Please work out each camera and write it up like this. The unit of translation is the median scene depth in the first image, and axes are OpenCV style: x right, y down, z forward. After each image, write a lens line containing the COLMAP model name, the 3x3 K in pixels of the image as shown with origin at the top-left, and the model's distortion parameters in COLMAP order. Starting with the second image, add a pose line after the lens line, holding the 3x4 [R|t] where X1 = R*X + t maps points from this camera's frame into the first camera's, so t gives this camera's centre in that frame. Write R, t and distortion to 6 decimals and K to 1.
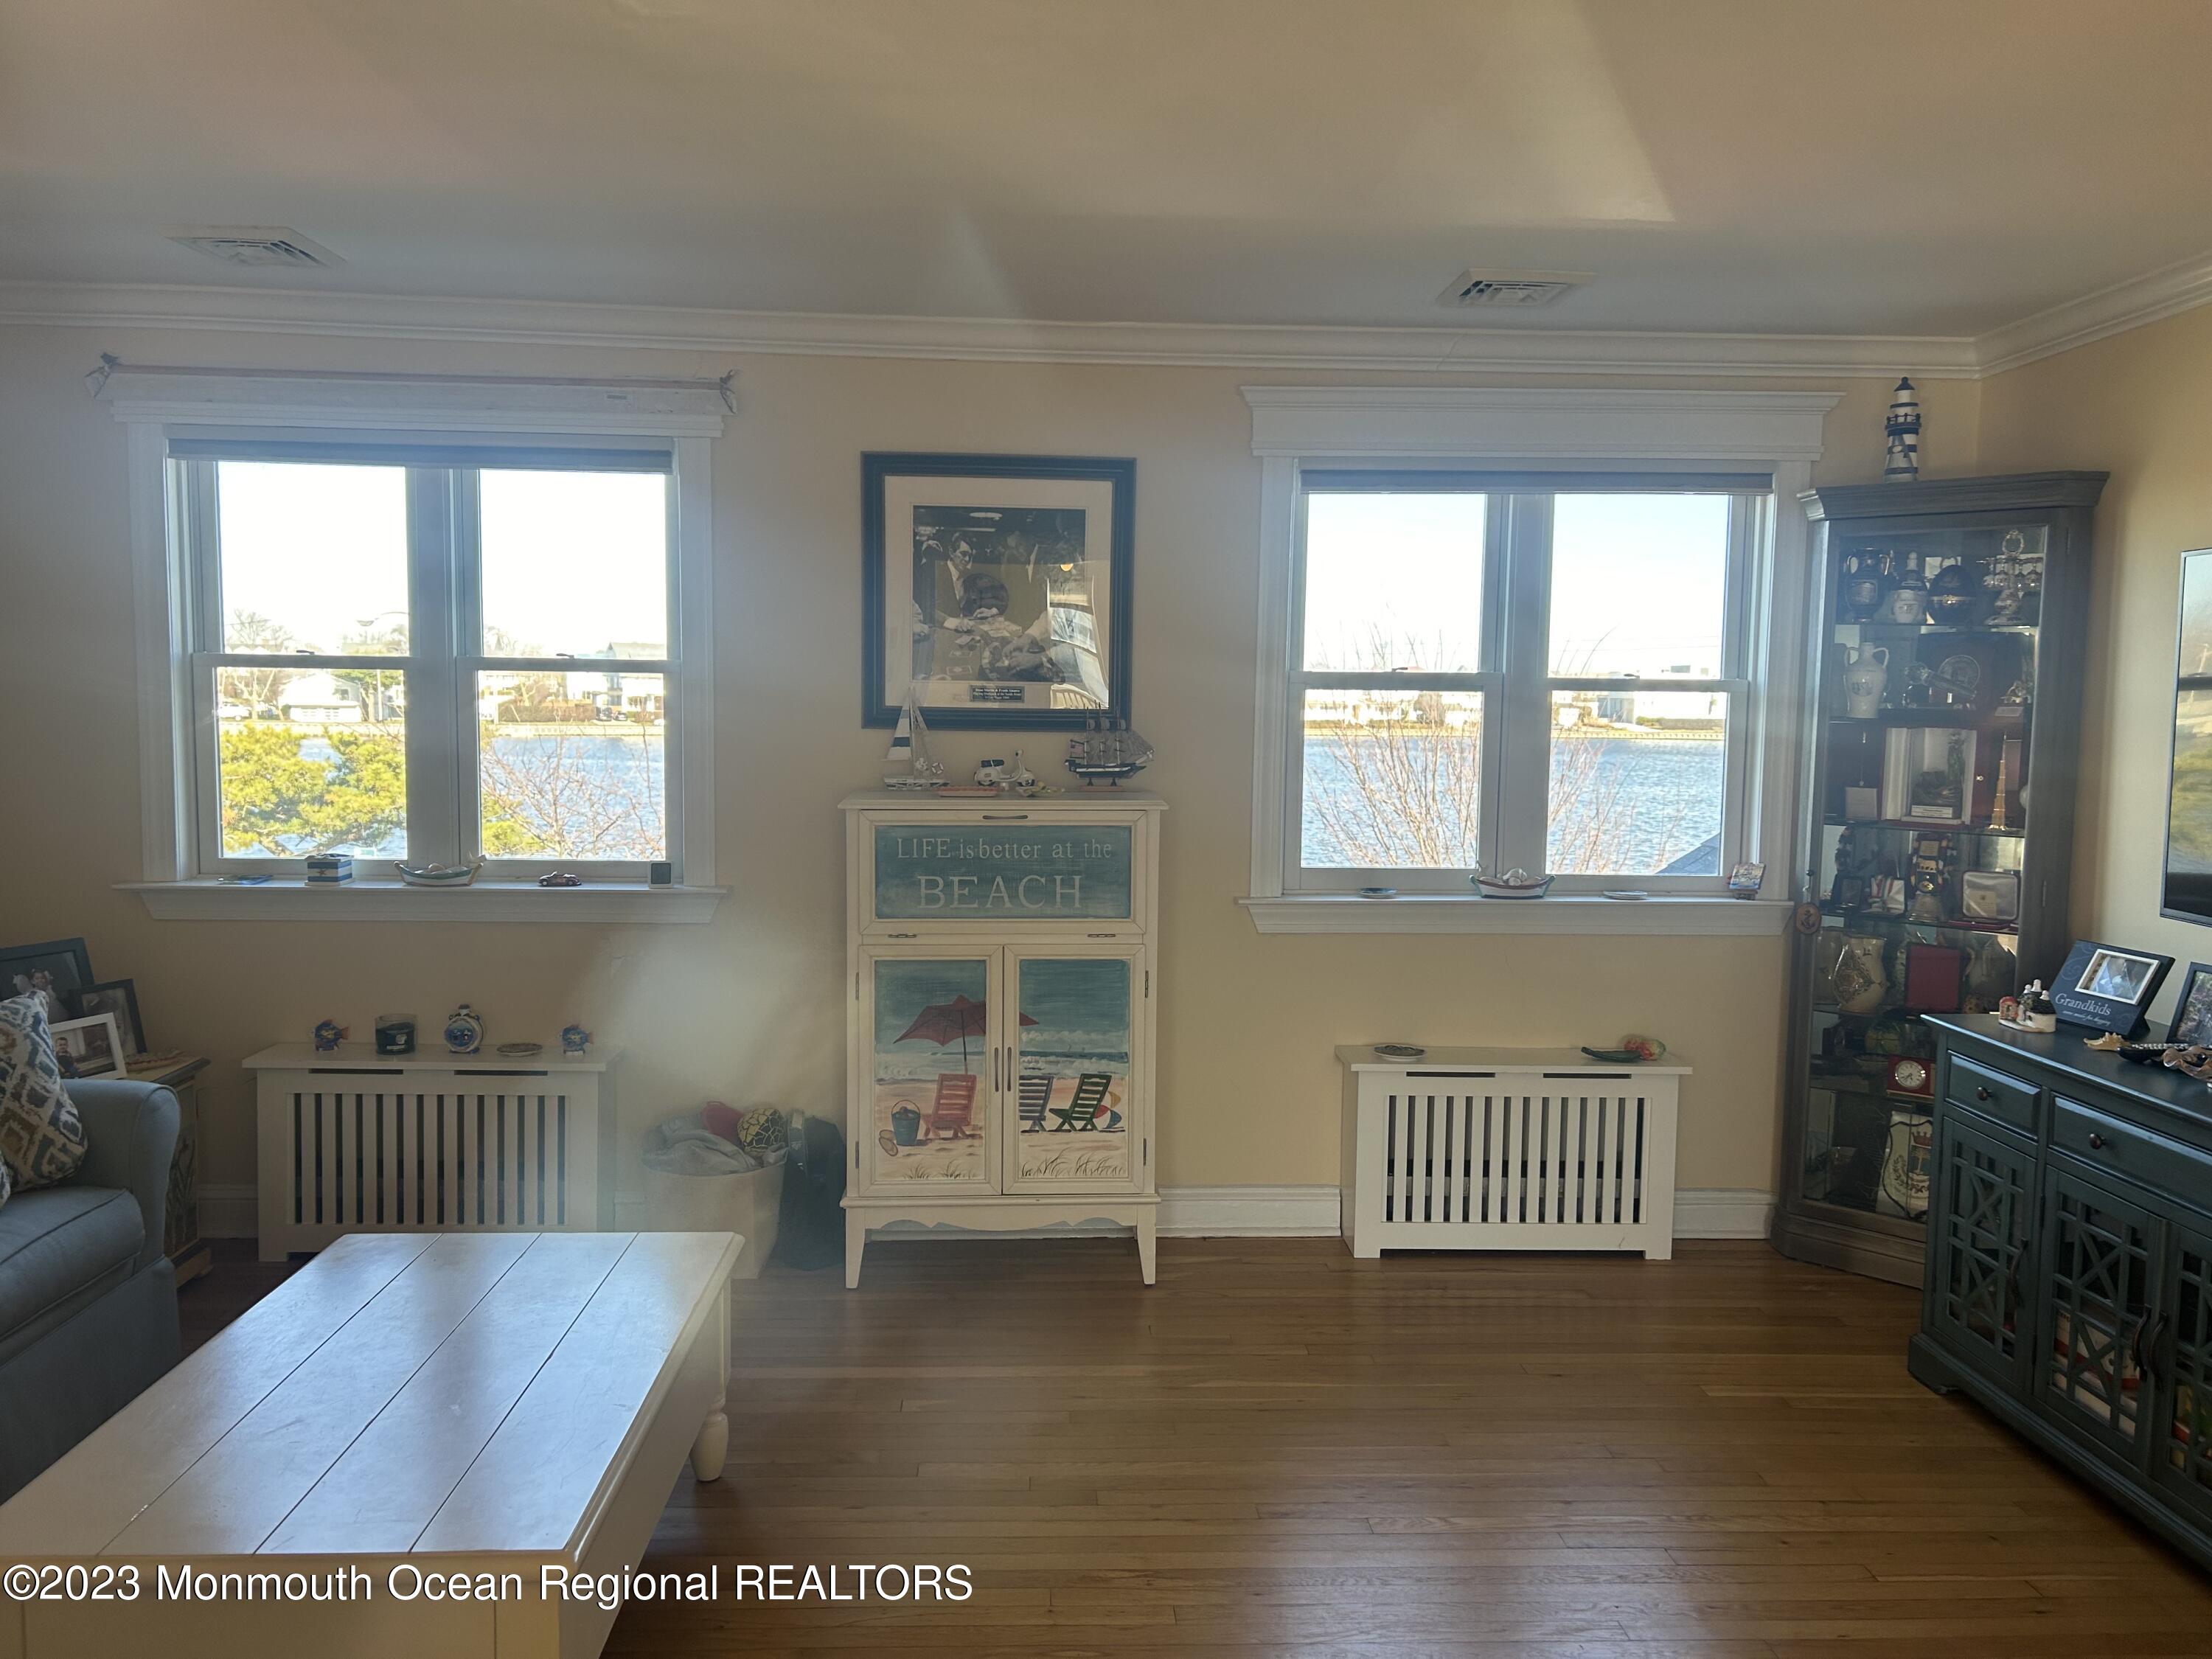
lens RADIAL K [[1657.2, 0, 1106.0], [0, 1657.2, 829.5], [0, 0, 1]] dist [0.108518, -0.144795]
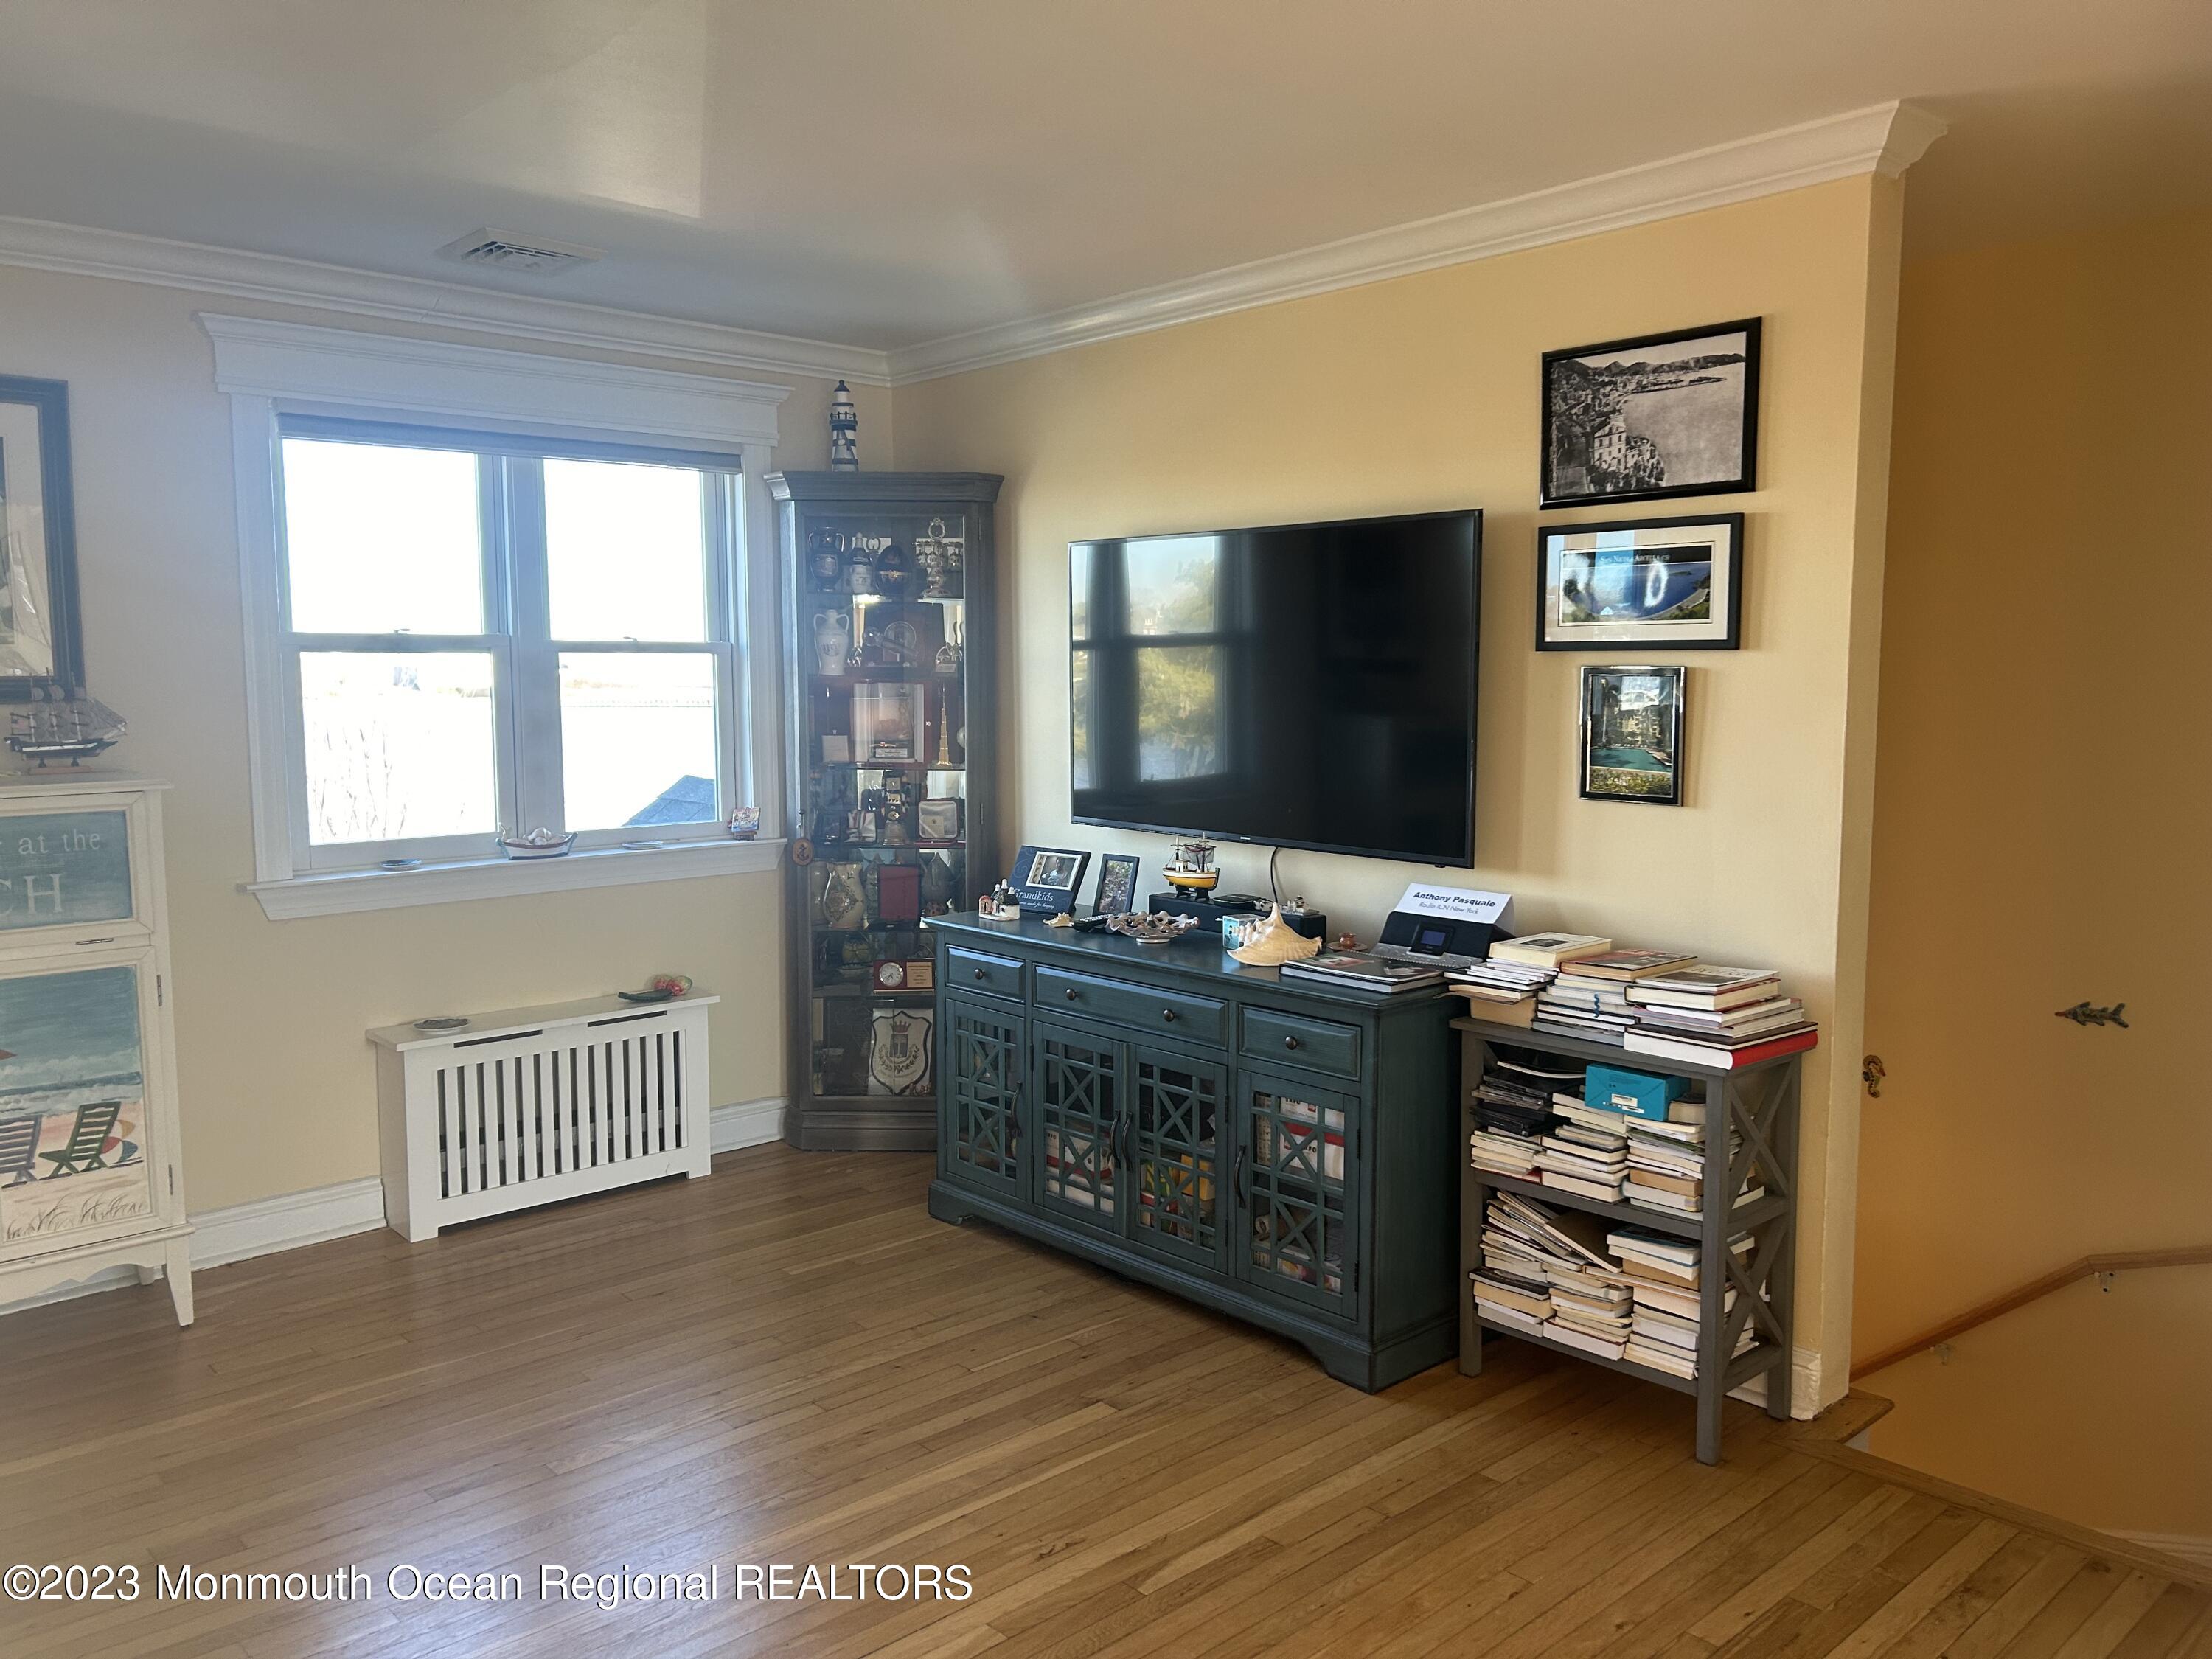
lens RADIAL K [[1671.7, 0, 1116.2], [0, 1671.7, 841.0], [0, 0, 1]] dist [0.061799, -0.053505]
pose [[0.766158, -0.082105, 0.637385, -0.148392], [0.065074, 0.996619, 0.050159, 0.002667], [-0.639349, 0.003048, 0.768911, -0.010003]]
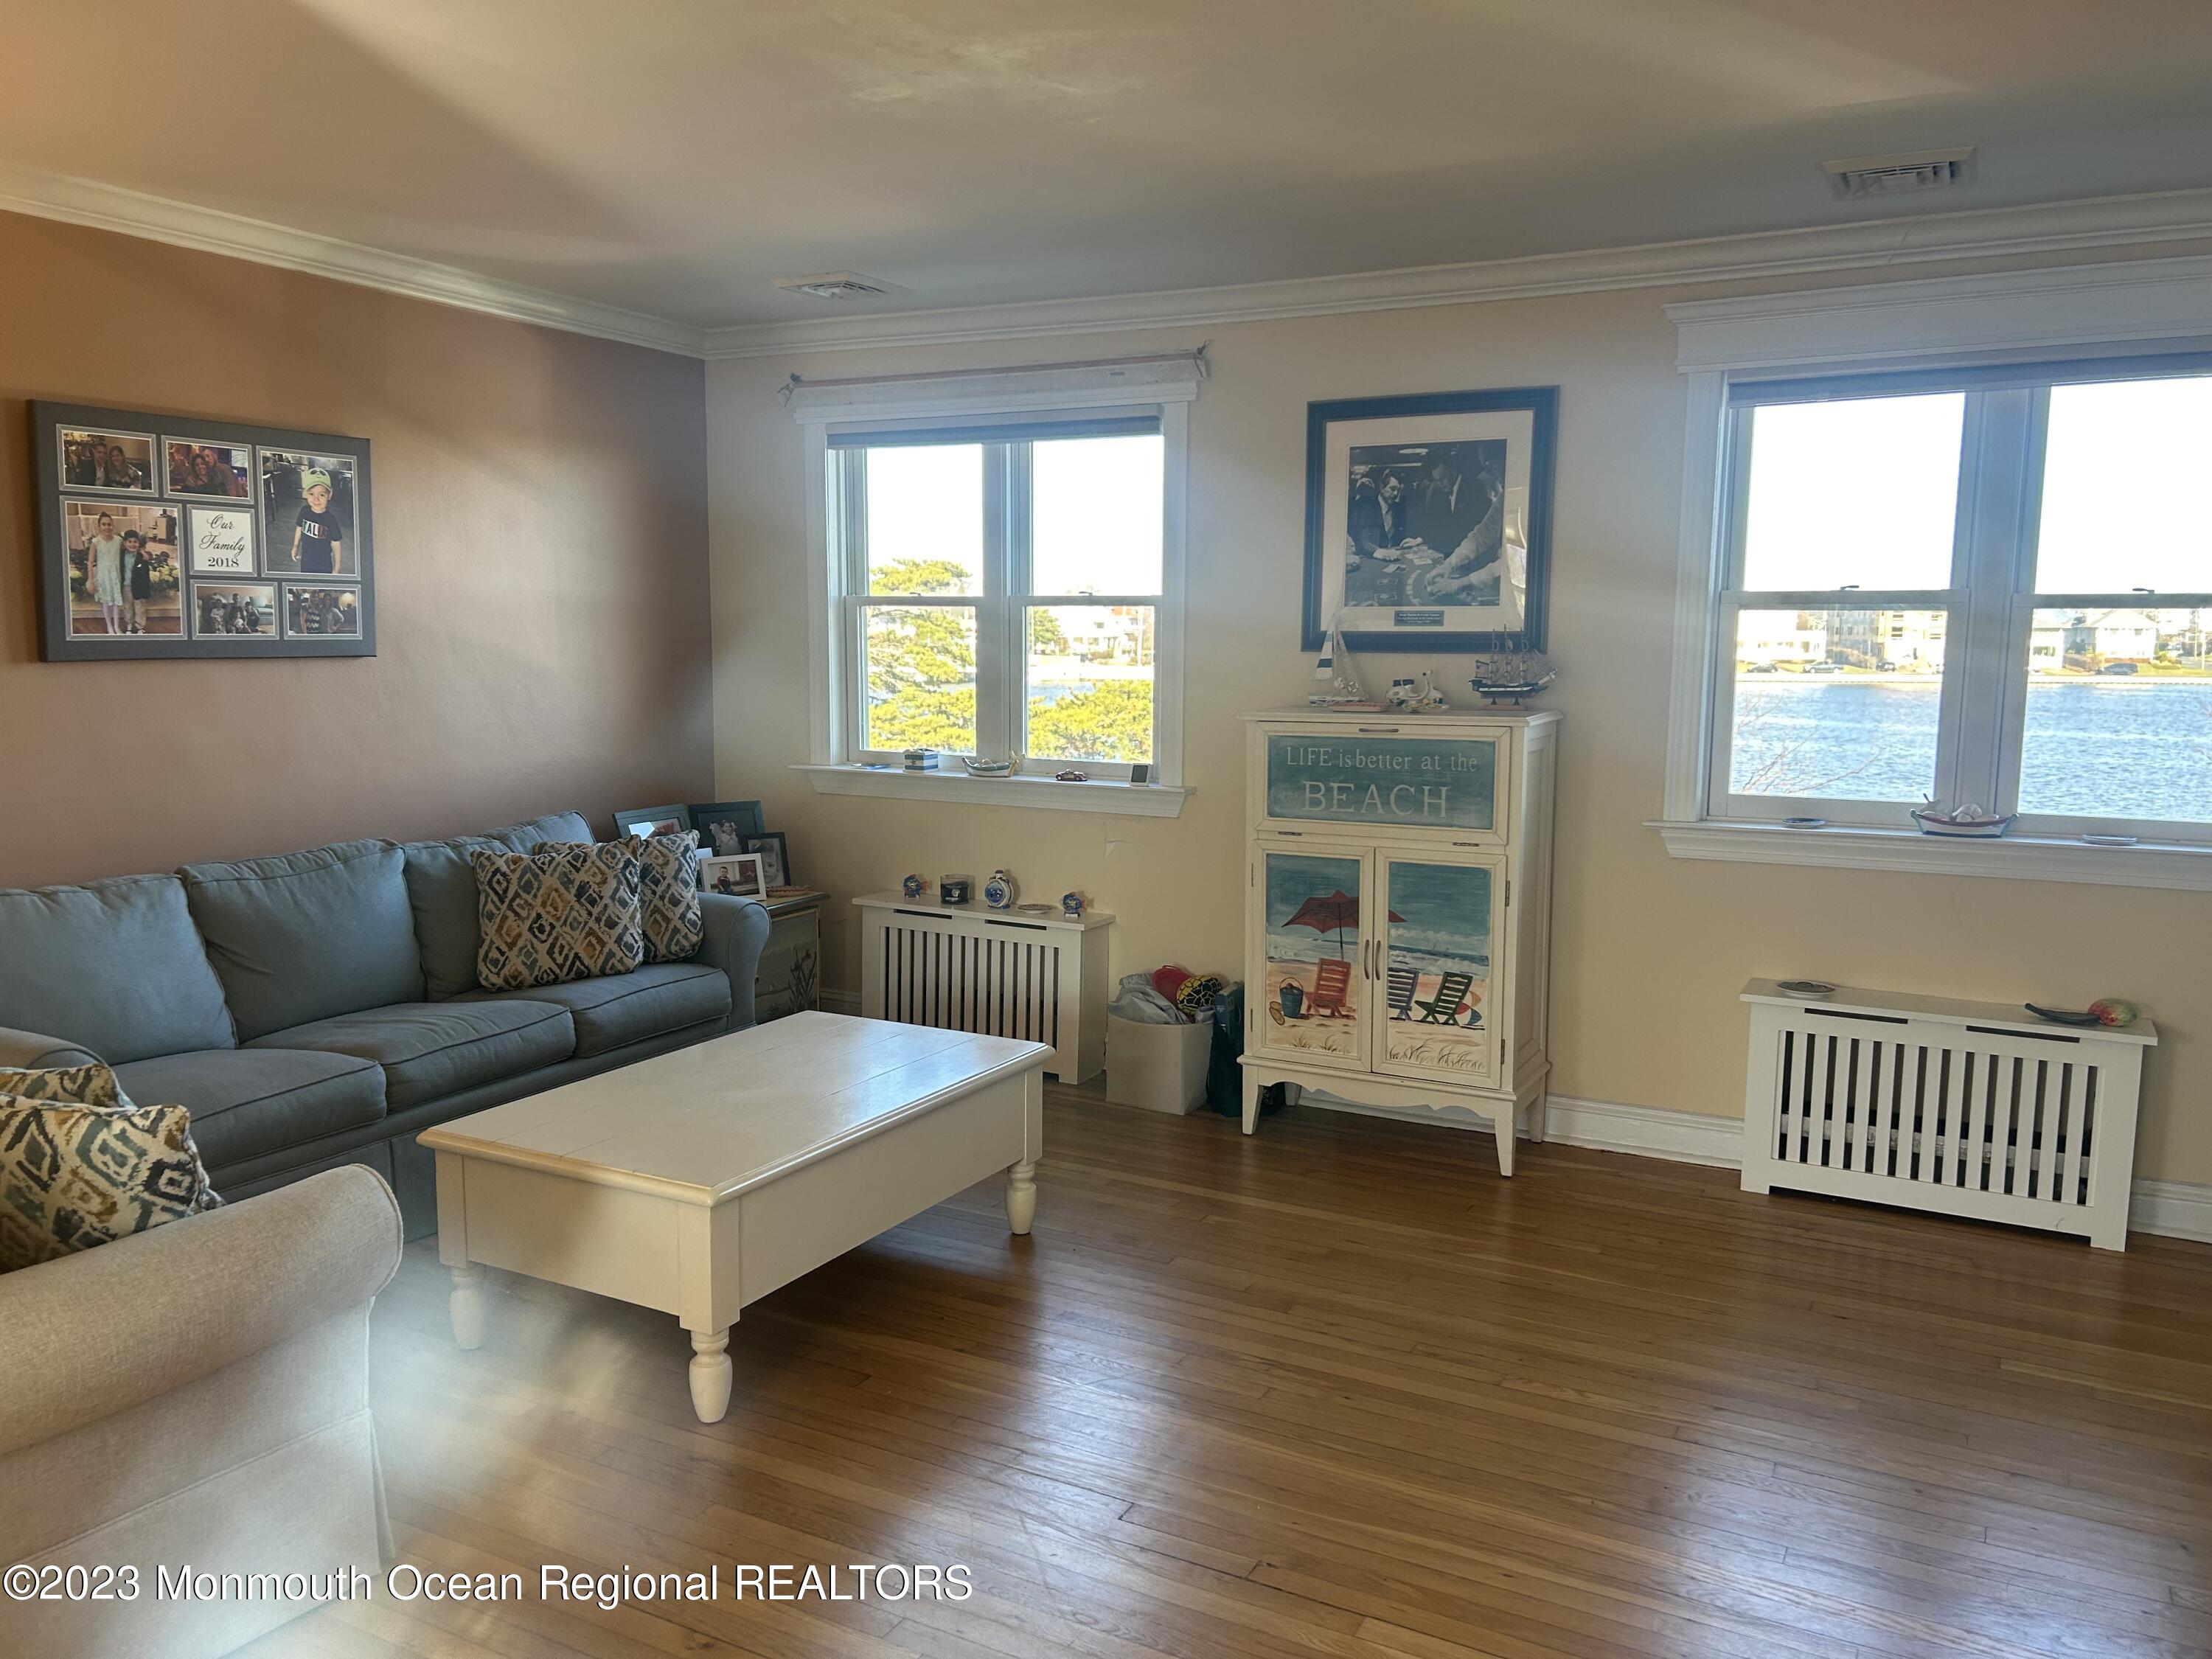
lens RADIAL K [[1671.7, 0, 1116.2], [0, 1671.7, 841.0], [0, 0, 1]] dist [0.061799, -0.053505]
pose [[0.856776, 0.058226, -0.512391, 0.346313], [-0.038079, 0.998036, 0.049740, 0.016323], [0.514281, -0.023105, 0.857311, -0.037786]]
